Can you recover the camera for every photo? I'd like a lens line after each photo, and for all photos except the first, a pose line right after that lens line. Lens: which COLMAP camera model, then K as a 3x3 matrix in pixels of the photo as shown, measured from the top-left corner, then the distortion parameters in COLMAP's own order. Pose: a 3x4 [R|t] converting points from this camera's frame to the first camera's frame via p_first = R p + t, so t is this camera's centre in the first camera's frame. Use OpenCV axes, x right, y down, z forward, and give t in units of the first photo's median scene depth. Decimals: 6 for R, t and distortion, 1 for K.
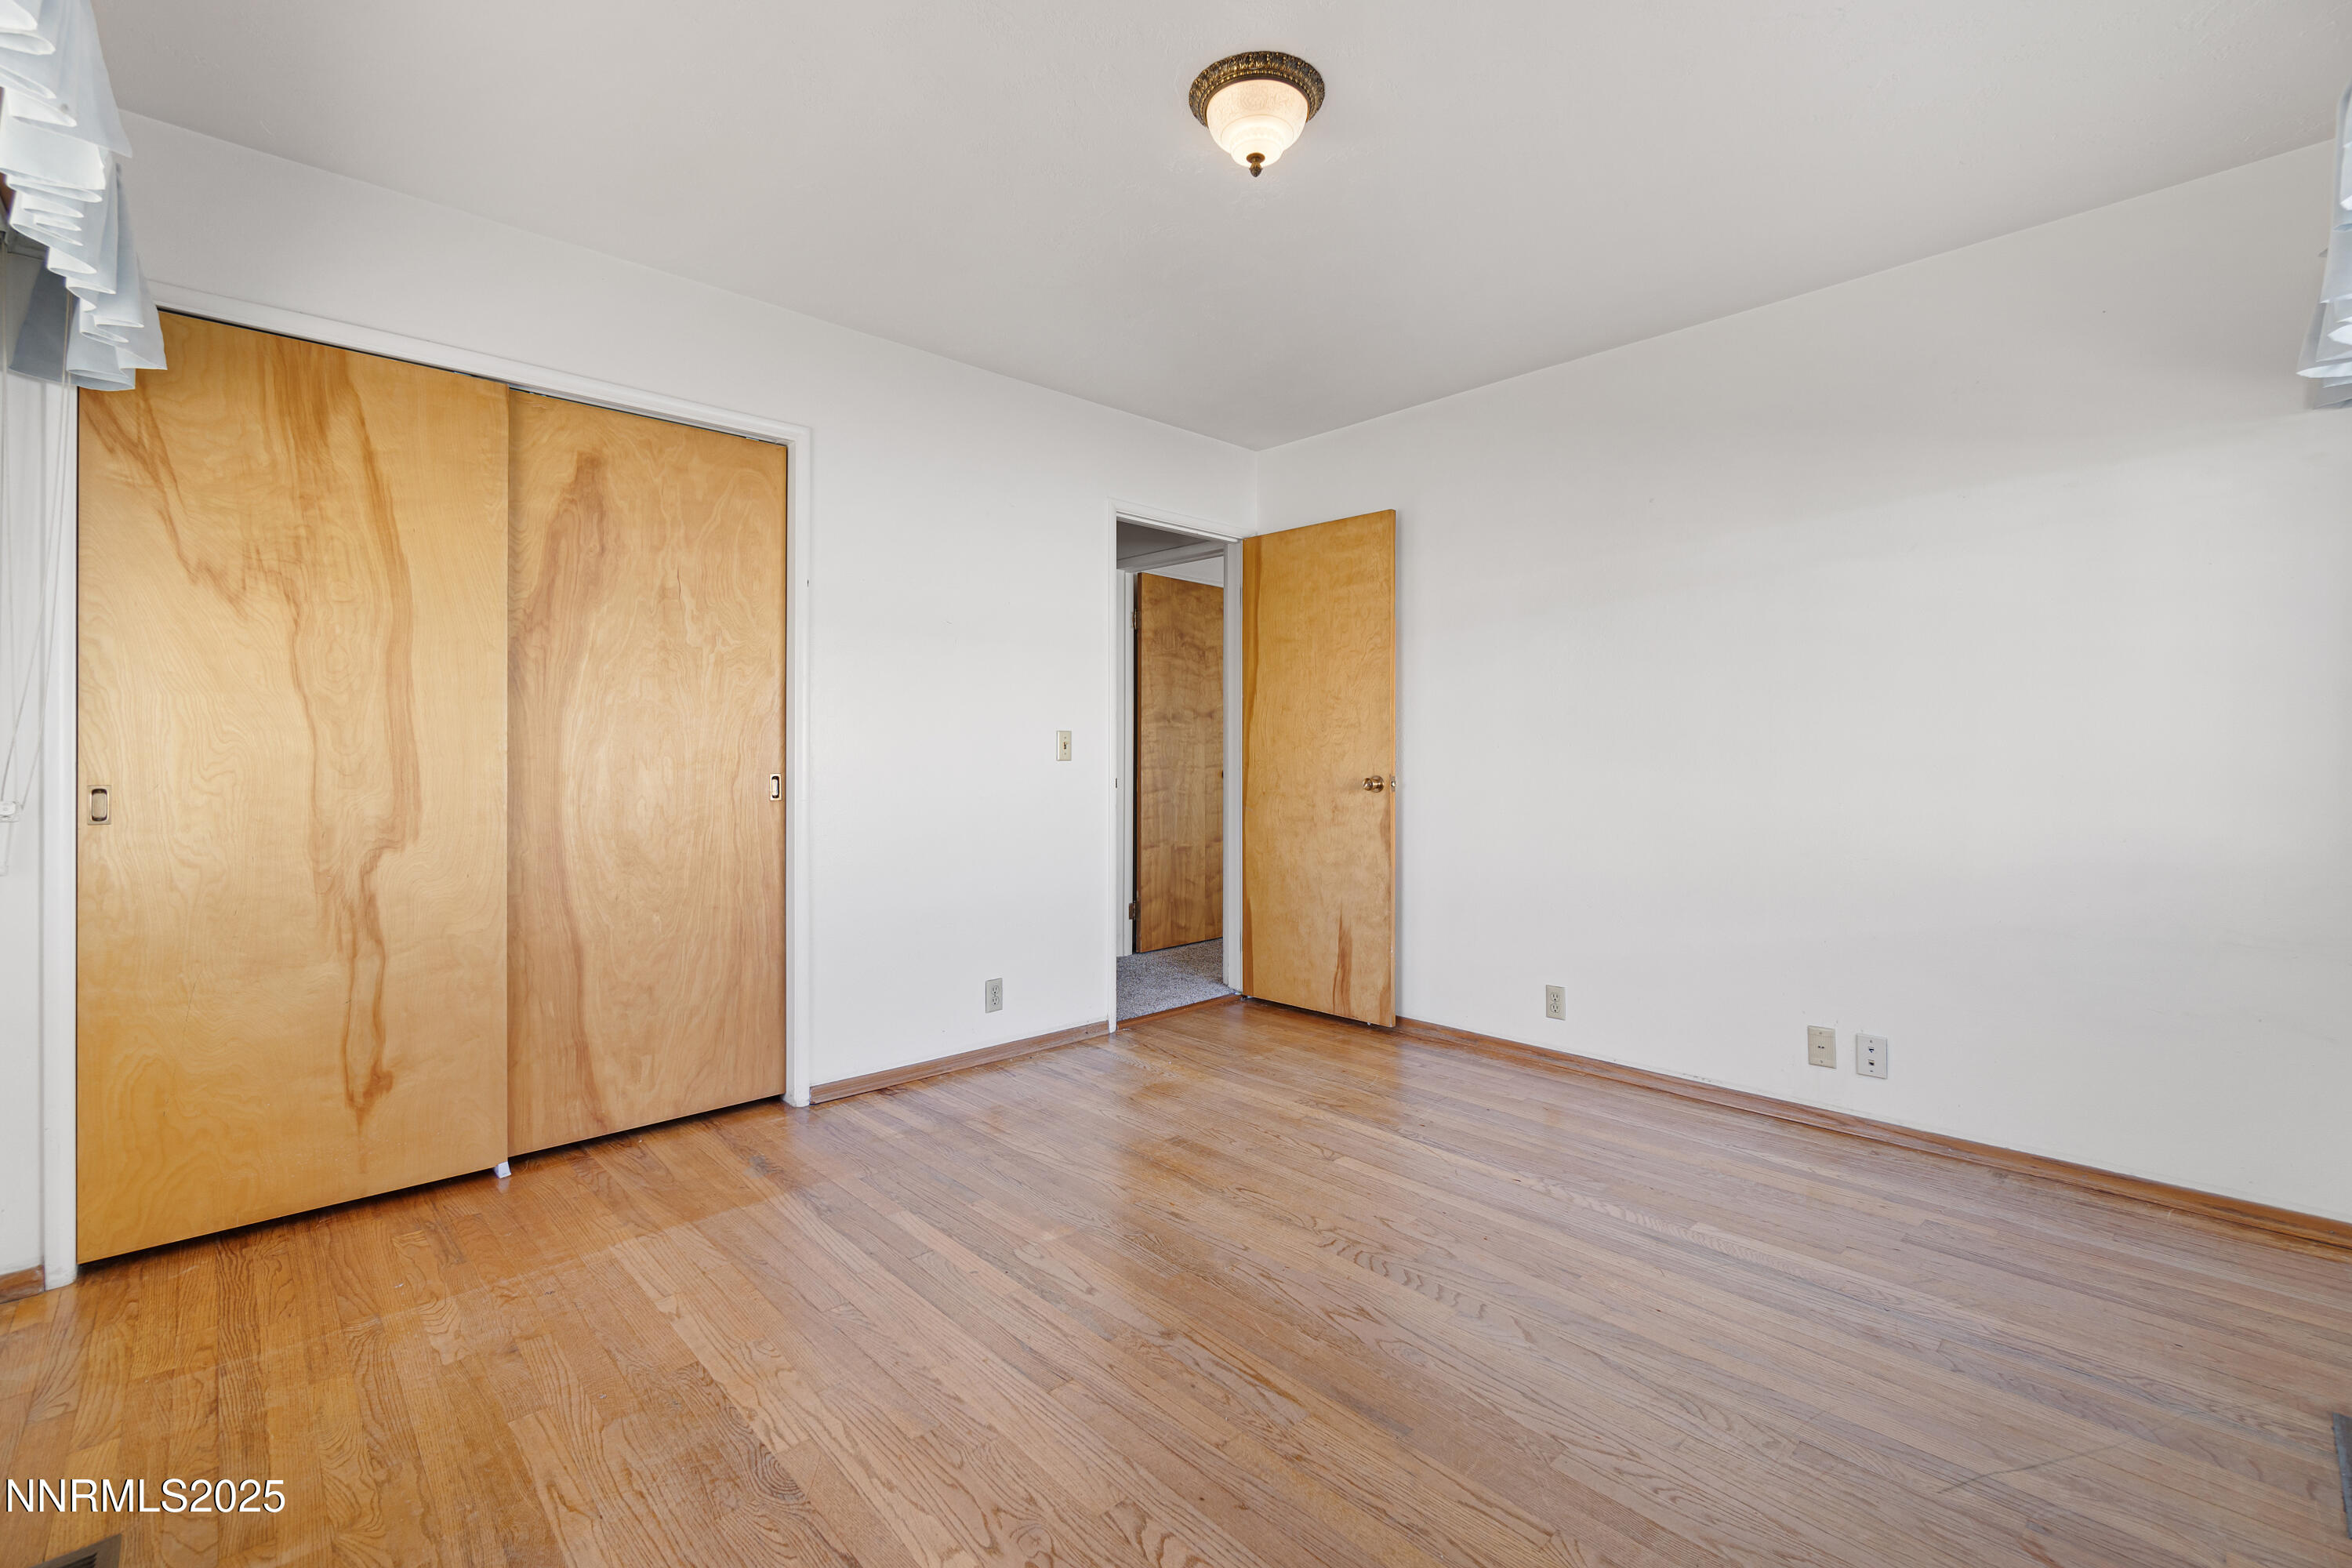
lens RADIAL K [[1020.6, 0, 1175.9], [0, 1020.6, 768.6], [0, 0, 1]] dist [-0.002199, 0.000872]
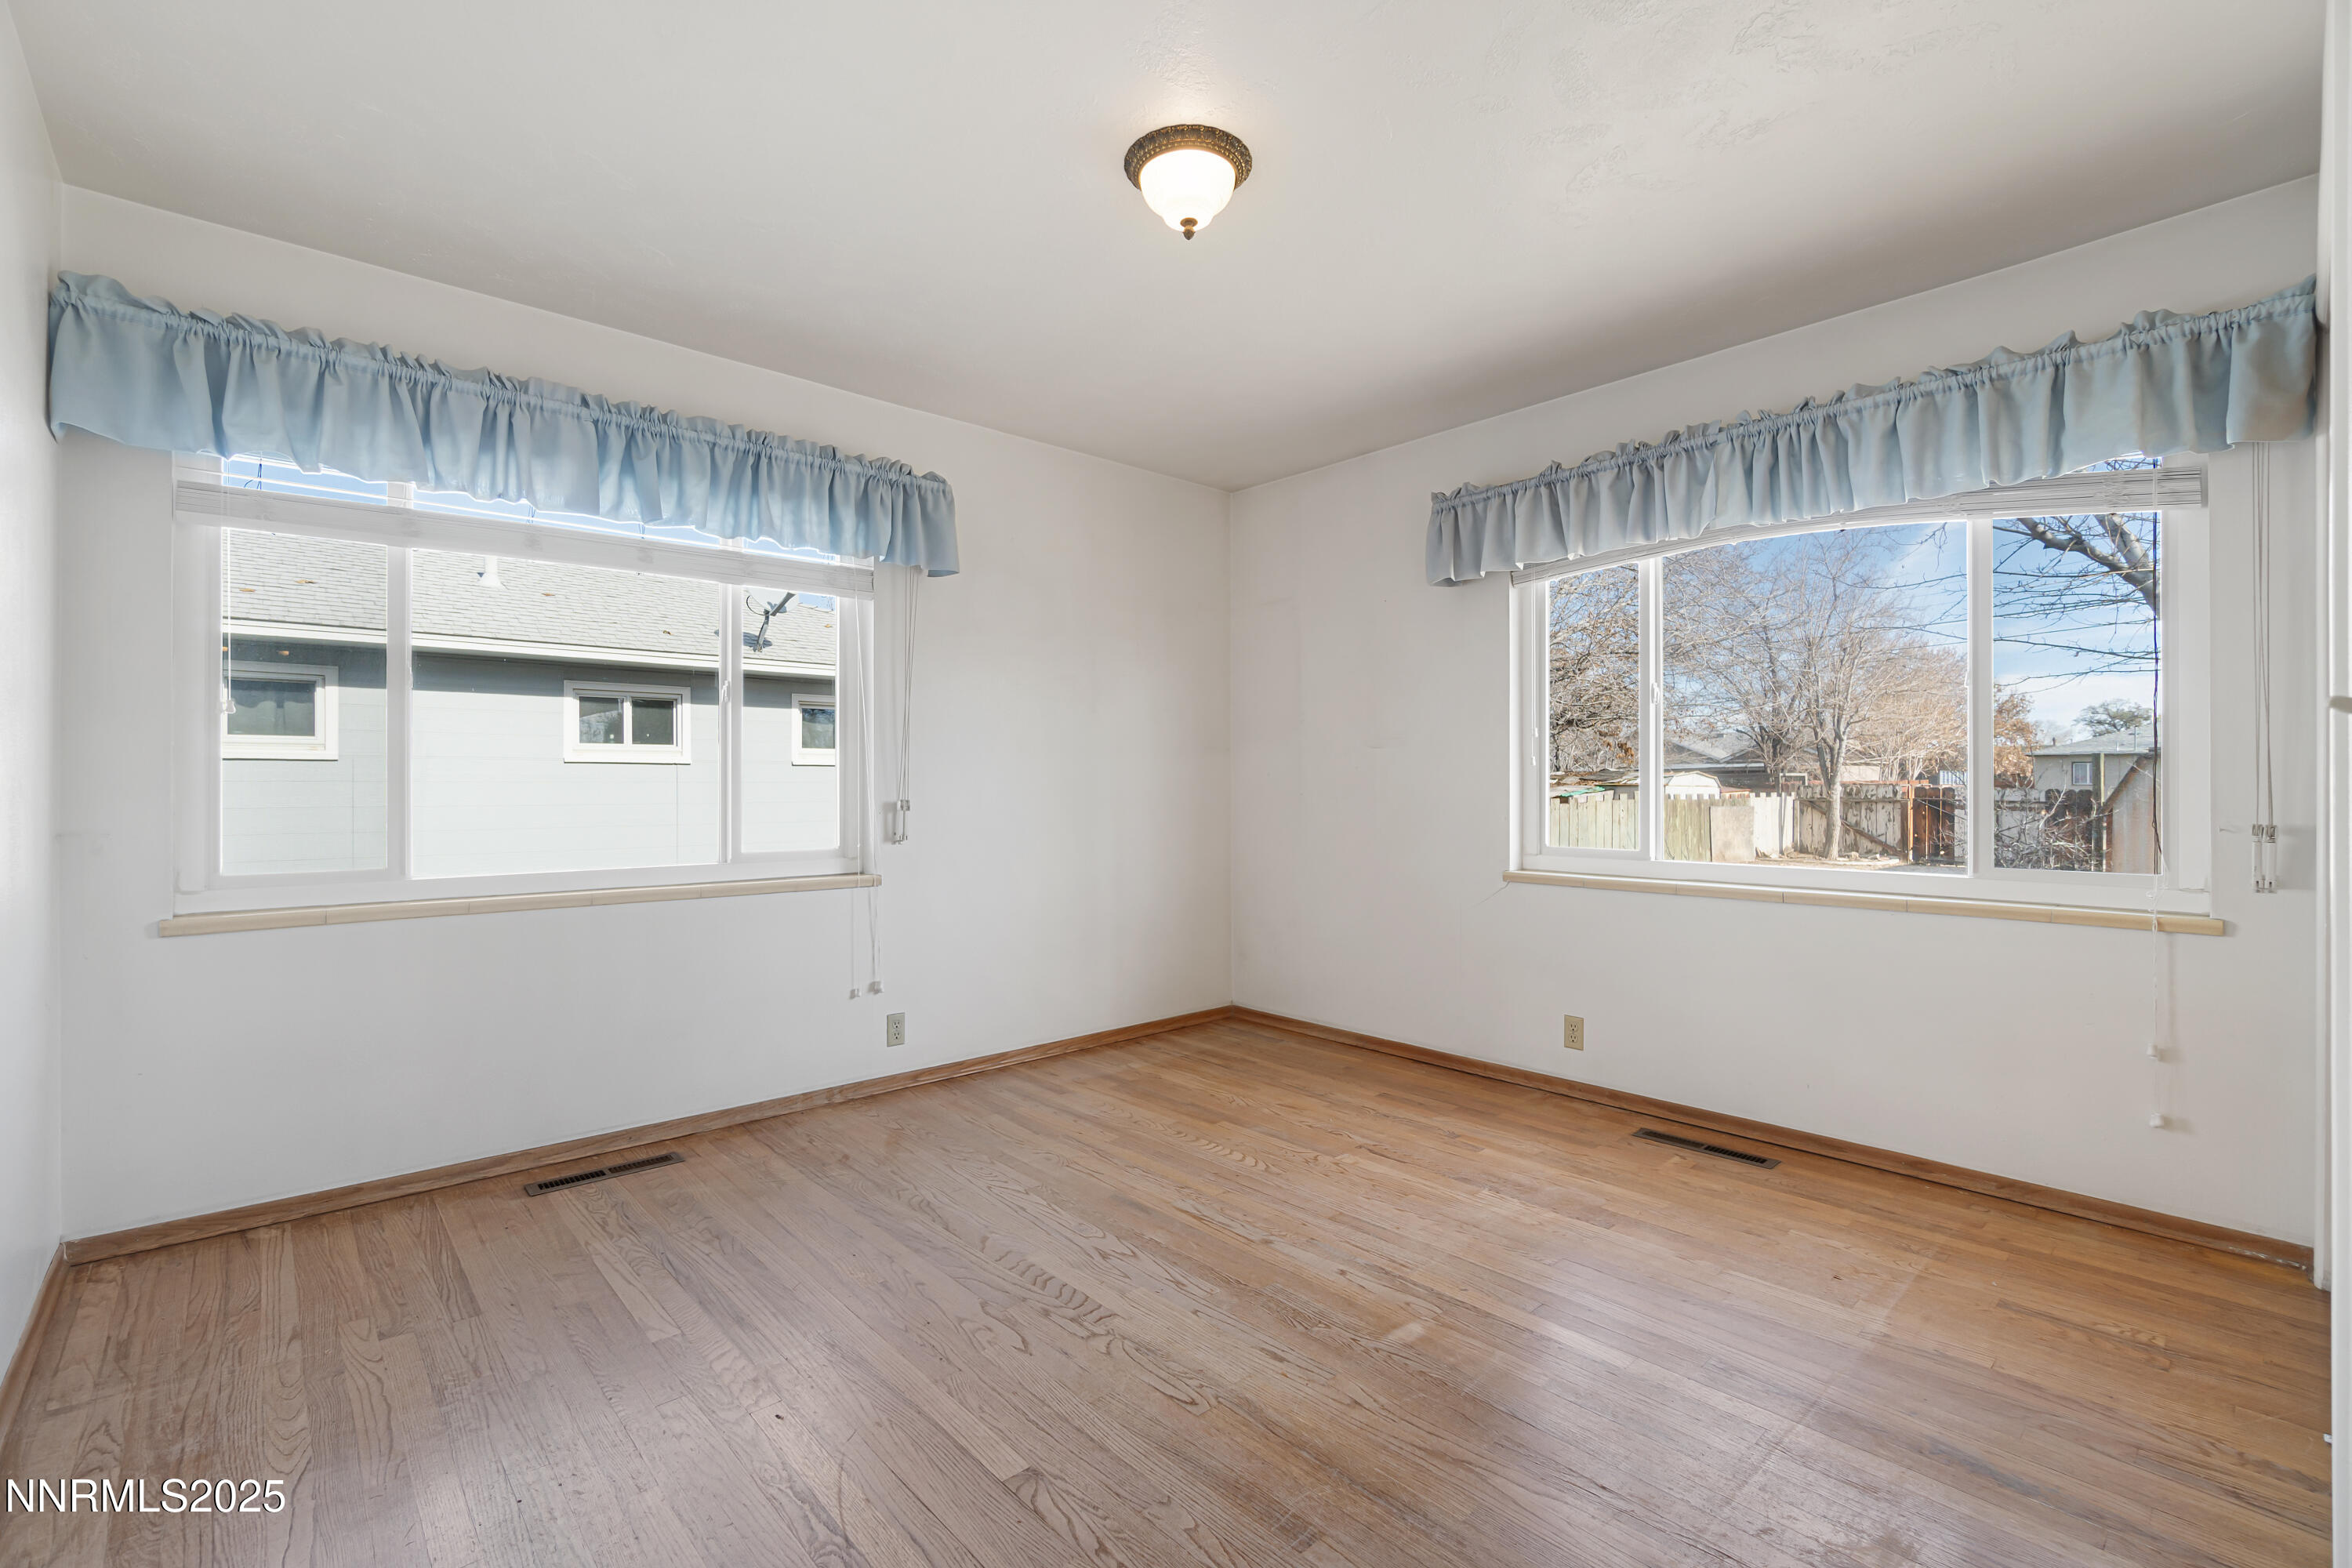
lens RADIAL K [[1020.6, 0, 1175.9], [0, 1020.6, 778.1], [0, 0, 1]] dist [-0.002199, 0.000872]
pose [[-0.999803, 0.000125, 0.019869, 0.071498], [0.000289, 0.999966, 0.008280, -0.029232], [-0.019868, 0.008284, -0.999768, 2.023329]]
